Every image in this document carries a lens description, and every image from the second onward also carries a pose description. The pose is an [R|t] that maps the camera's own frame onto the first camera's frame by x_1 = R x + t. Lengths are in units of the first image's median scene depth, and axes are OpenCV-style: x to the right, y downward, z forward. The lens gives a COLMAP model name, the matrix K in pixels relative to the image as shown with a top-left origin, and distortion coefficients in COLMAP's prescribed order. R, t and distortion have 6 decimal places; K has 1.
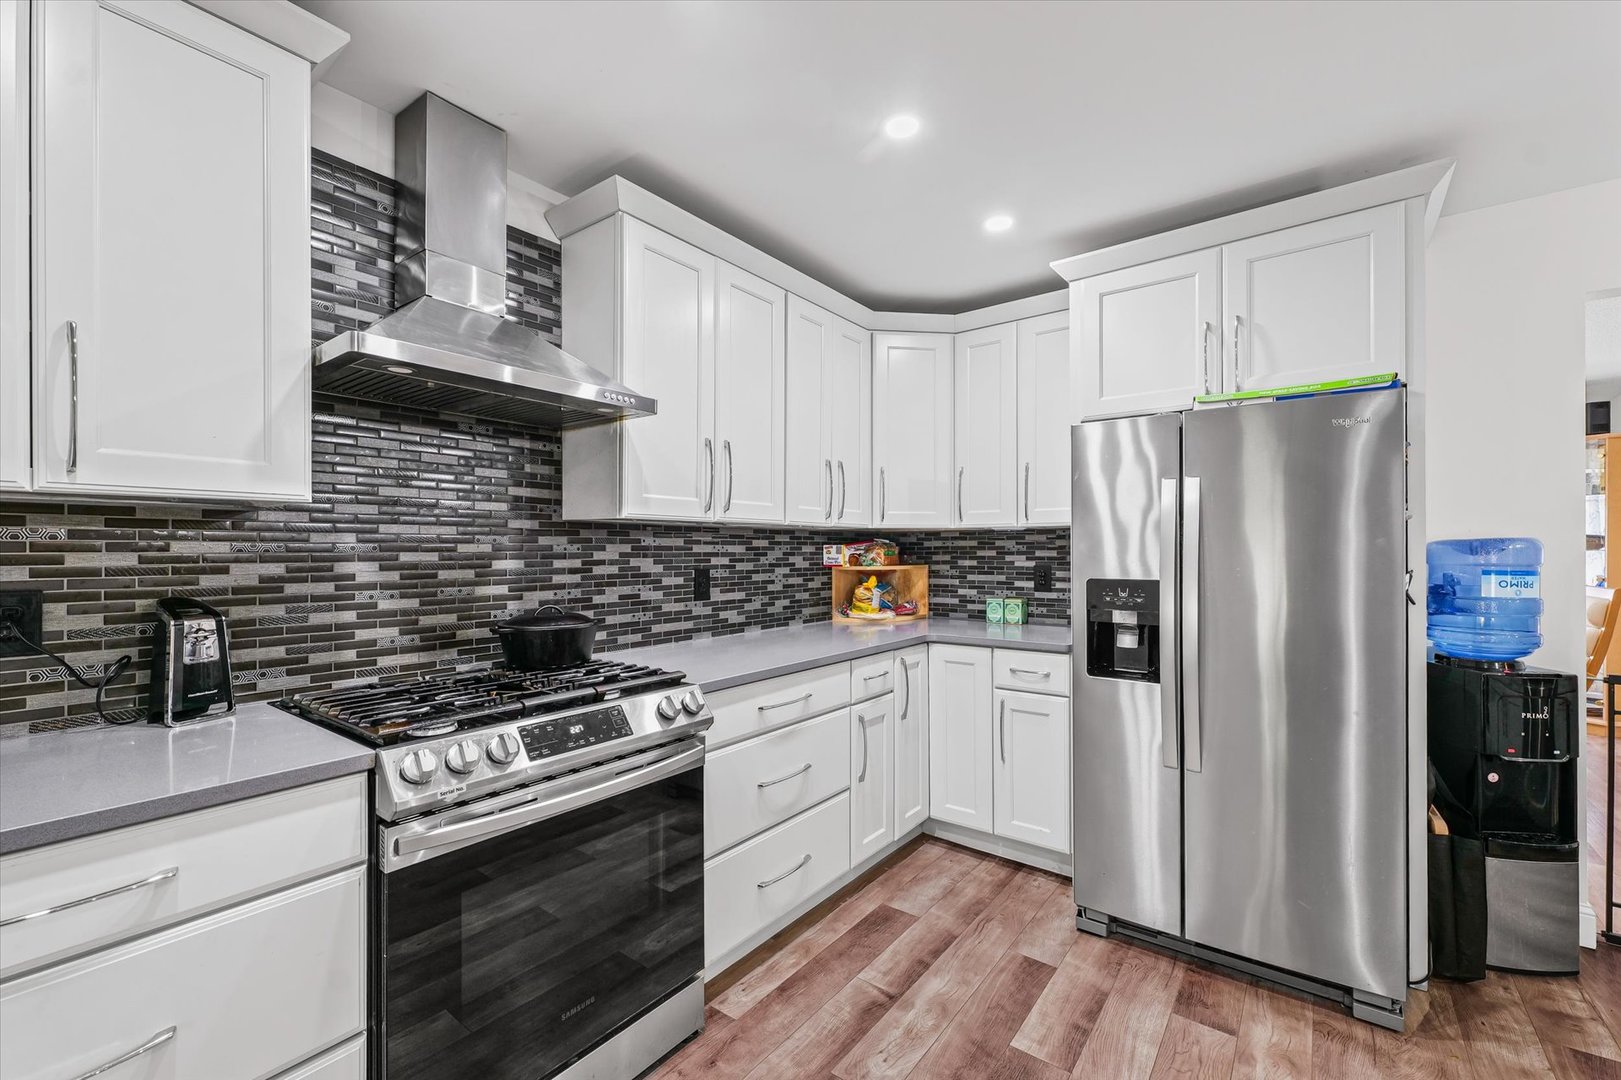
lens RADIAL K [[672.5, 0, 814.2], [0, 672.5, 550.9], [0, 0, 1]] dist [0.000273, -0.000154]
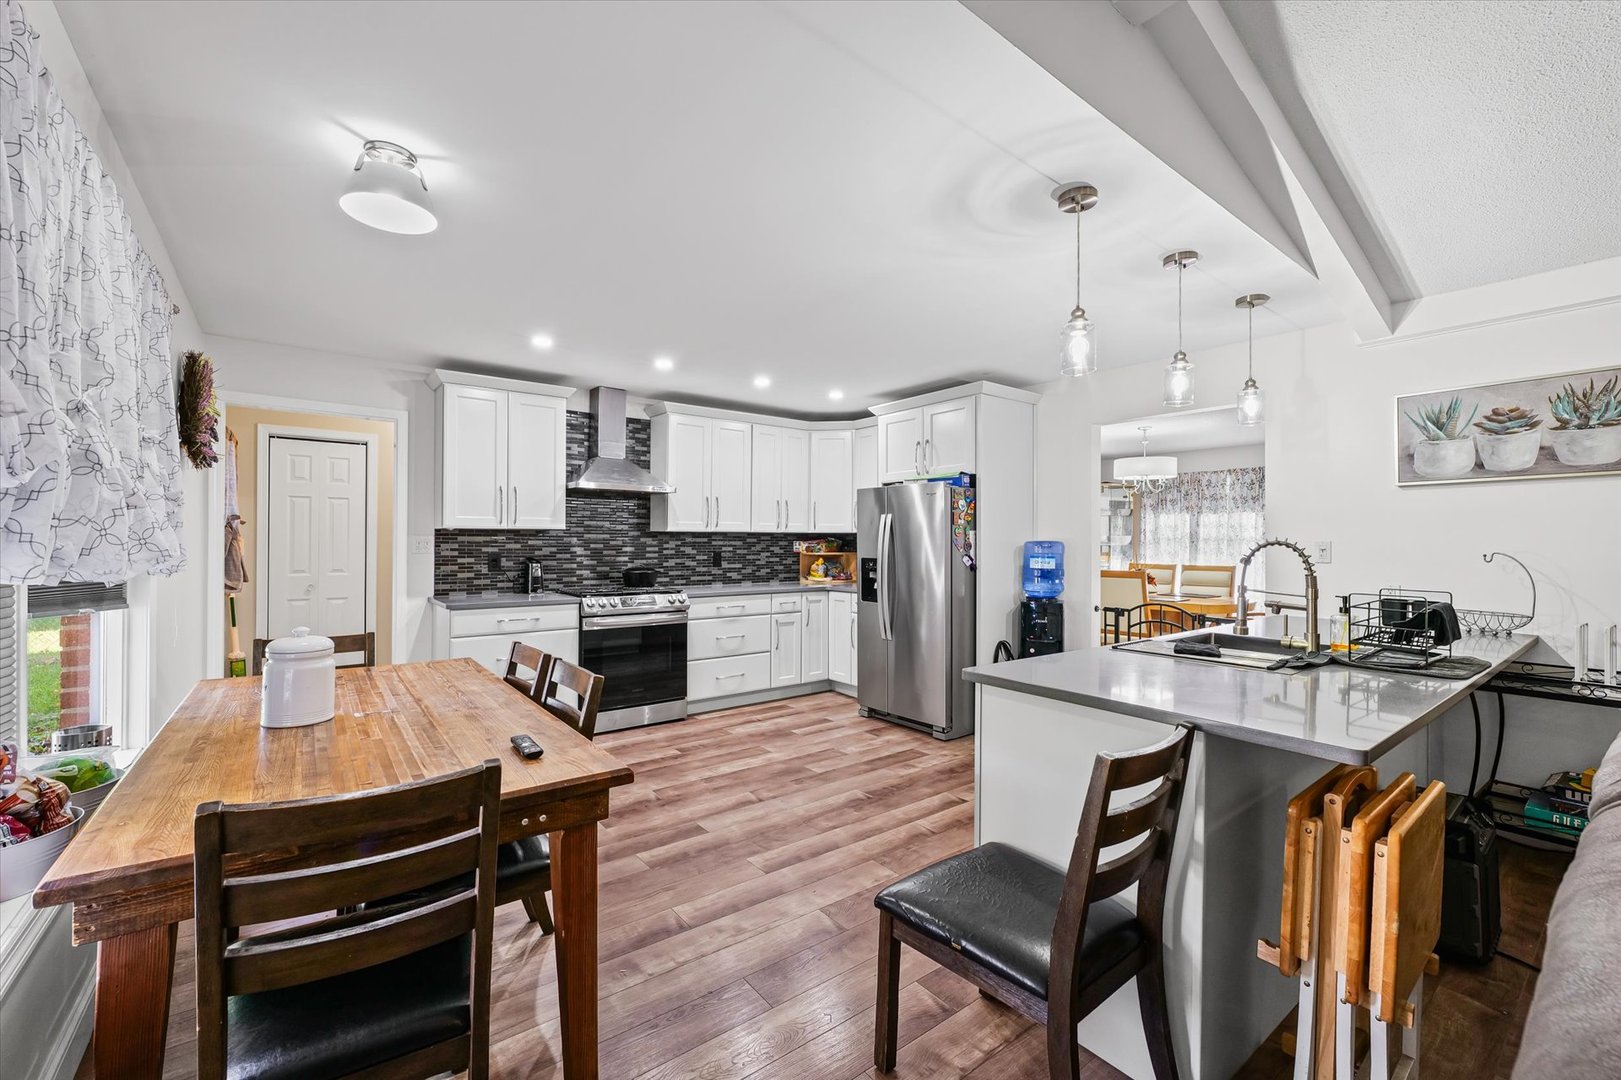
lens RADIAL K [[663.2, 0, 810.5], [0, 663.2, 540.0], [0, 0, 1]] dist [0.001382, 0.000102]
pose [[0.966570, 0.006062, -0.256330, 0.819207], [-0.006787, 0.999975, -0.001947, -0.013454], [0.256312, 0.003622, 0.966587, -1.203513]]
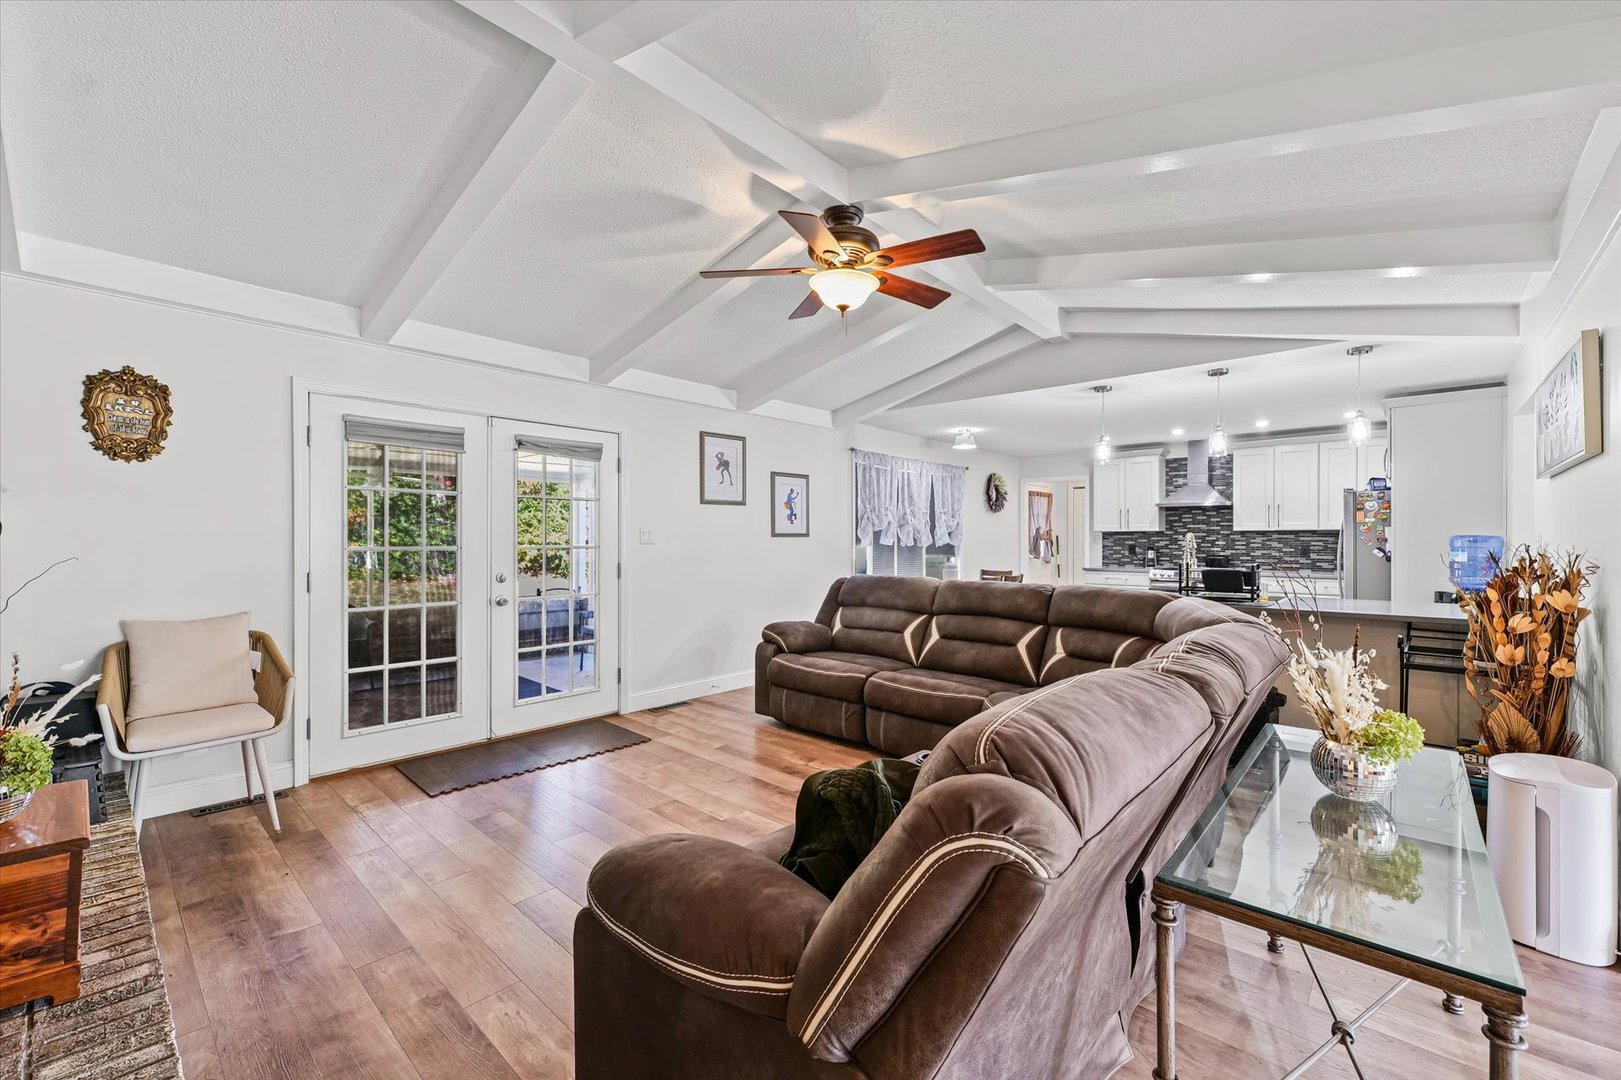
lens RADIAL K [[663.2, 0, 810.5], [0, 663.2, 540.0], [0, 0, 1]] dist [0.001382, 0.000102]
pose [[-0.077904, 0.004938, -0.996949, 3.305514], [-0.000731, 0.999987, 0.005010, -0.012838], [0.996961, 0.001119, -0.077900, -0.987846]]
